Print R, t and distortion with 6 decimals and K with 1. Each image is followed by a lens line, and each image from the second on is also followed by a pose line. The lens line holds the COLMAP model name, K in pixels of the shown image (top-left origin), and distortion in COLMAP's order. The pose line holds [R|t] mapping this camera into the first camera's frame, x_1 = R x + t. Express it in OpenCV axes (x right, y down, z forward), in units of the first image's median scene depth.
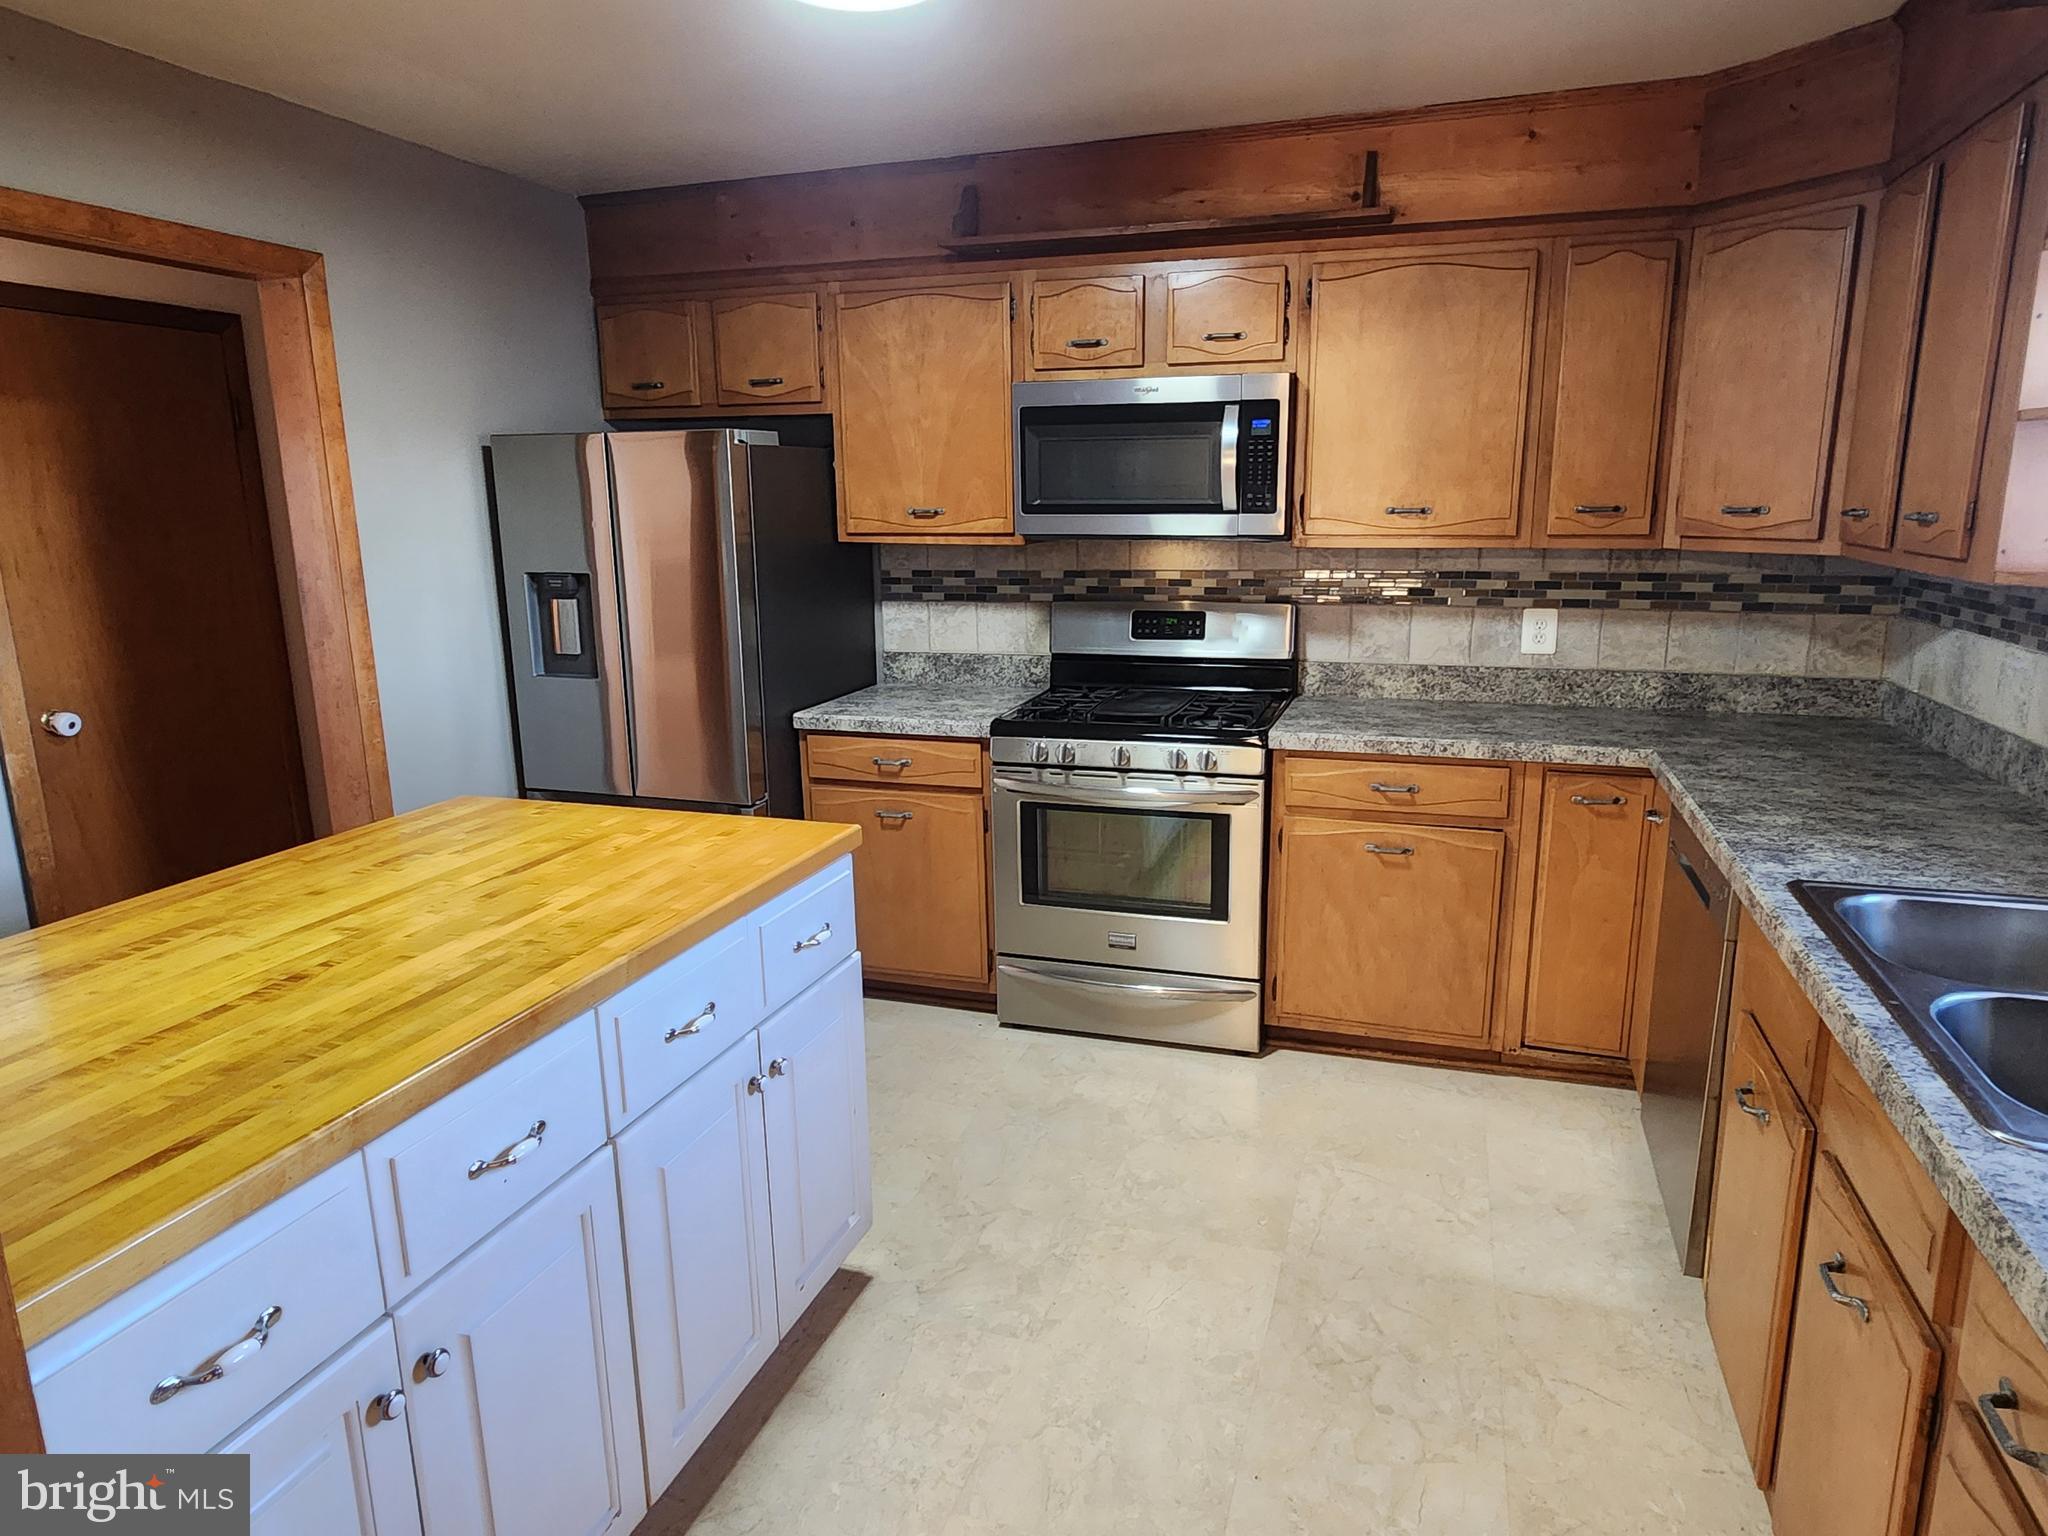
lens RADIAL K [[1236.1, 0, 1030.1], [0, 1236.1, 767.0], [0, 0, 1]] dist [0.001367, -0.002737]
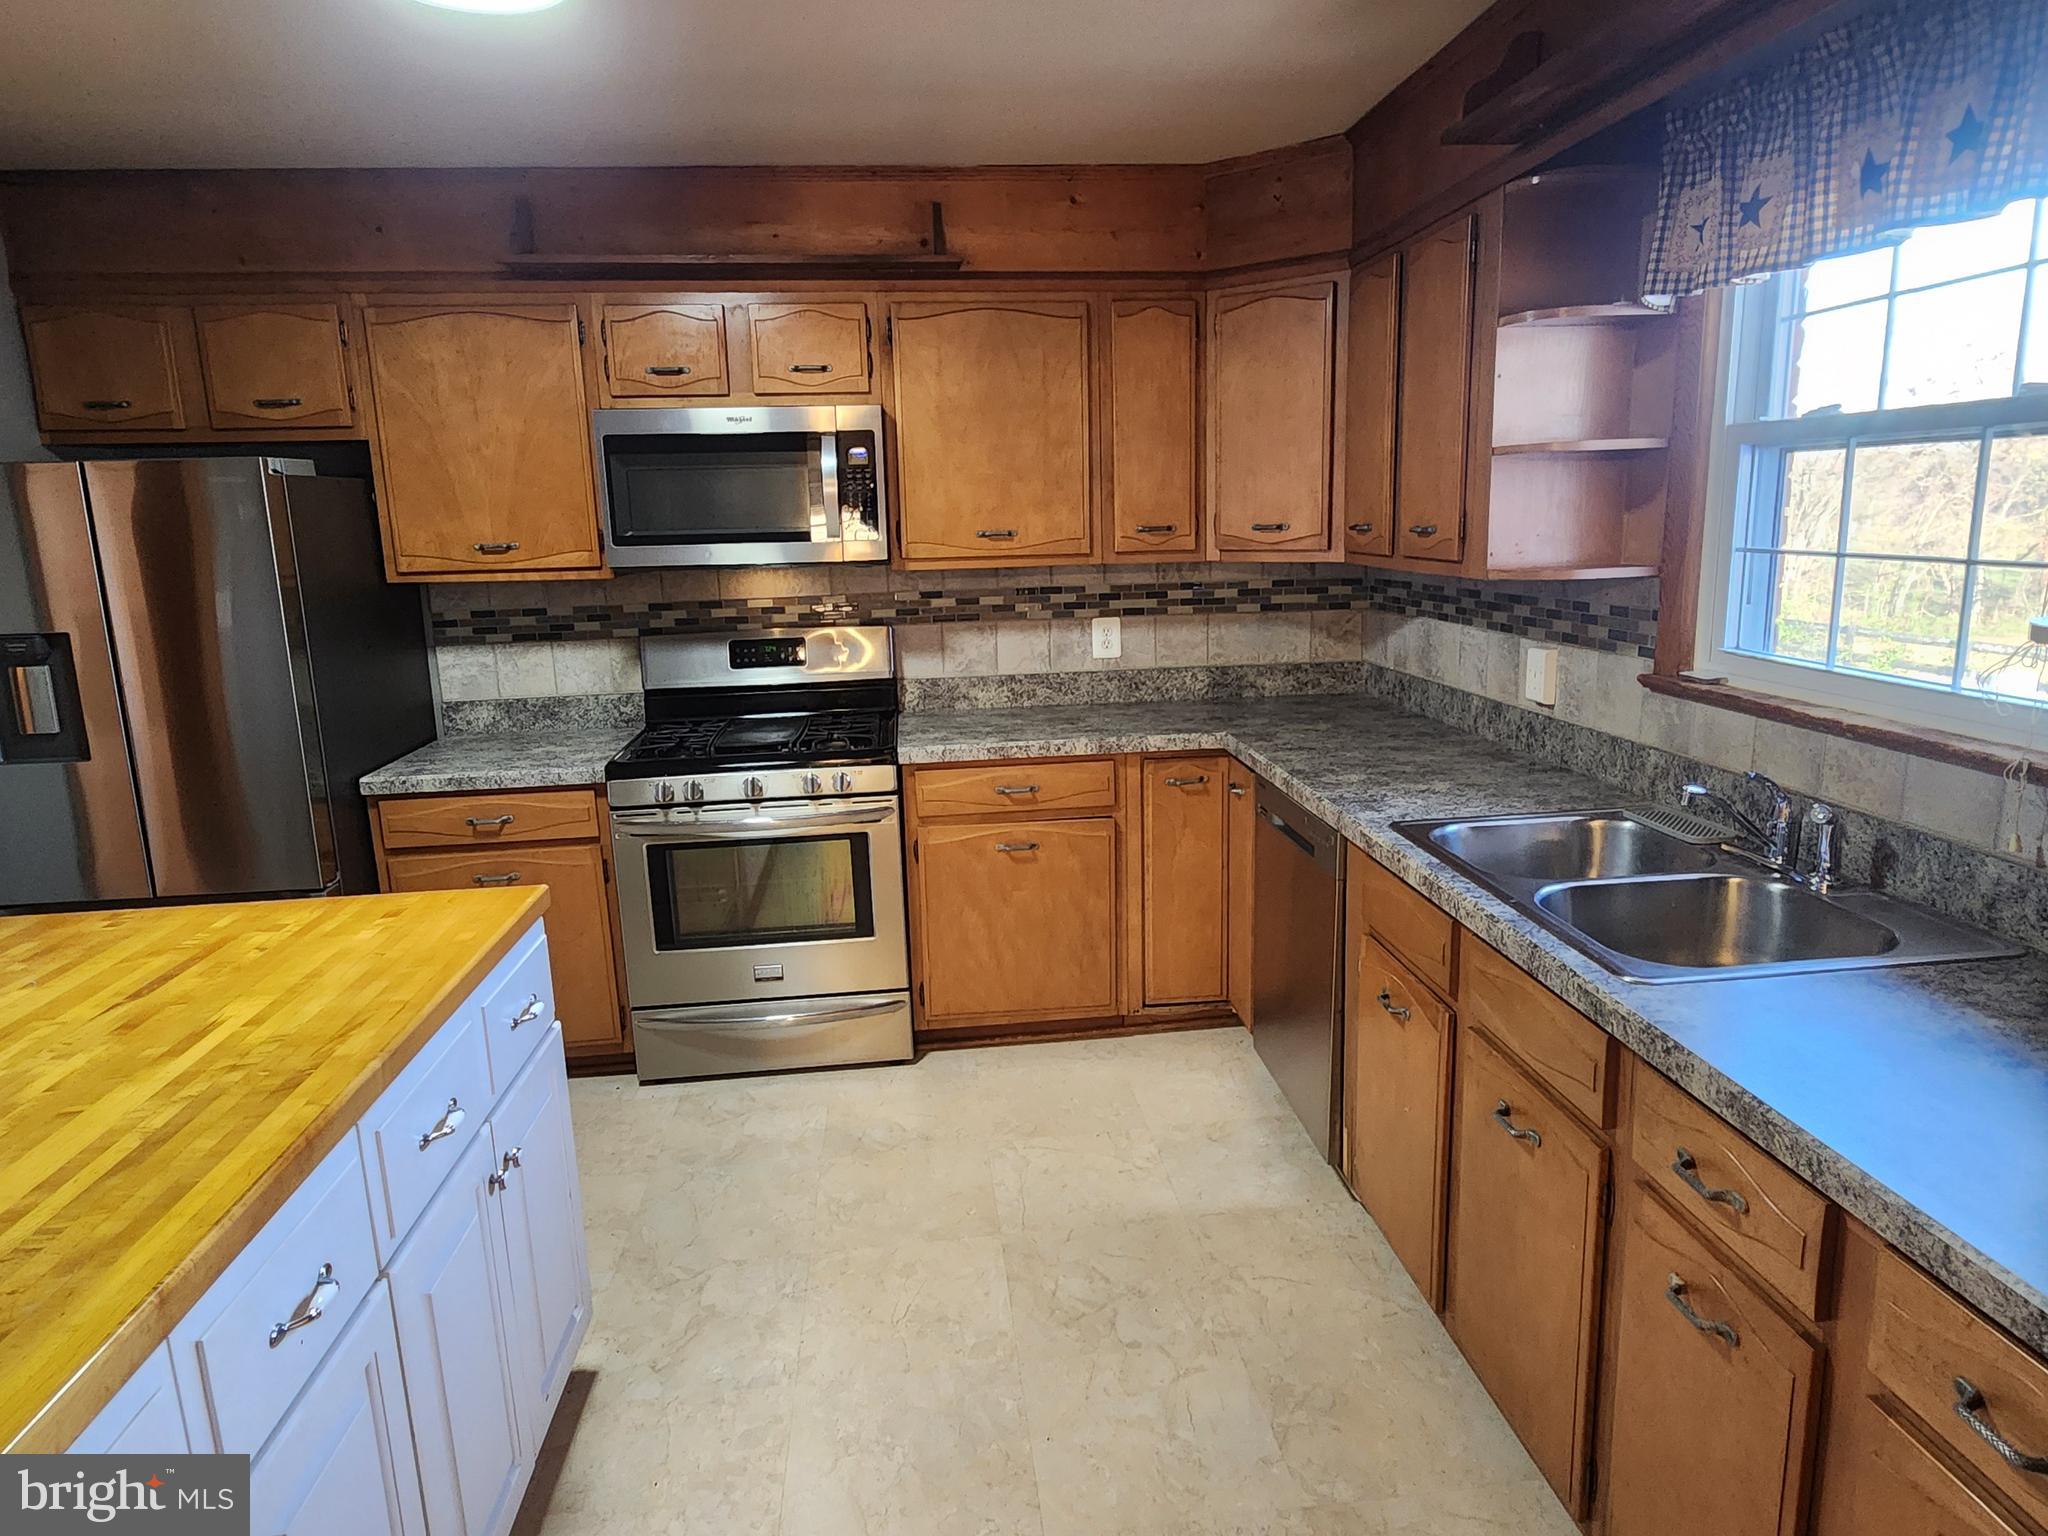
lens RADIAL K [[1236.1, 0, 1036.1], [0, 1236.1, 763.5], [0, 0, 1]] dist [0.001367, -0.002737]
pose [[0.909912, -0.096841, 0.403338, -0.126602], [0.106277, 0.994336, -0.001016, -0.002404], [-0.400955, 0.043790, 0.915050, 0.002785]]
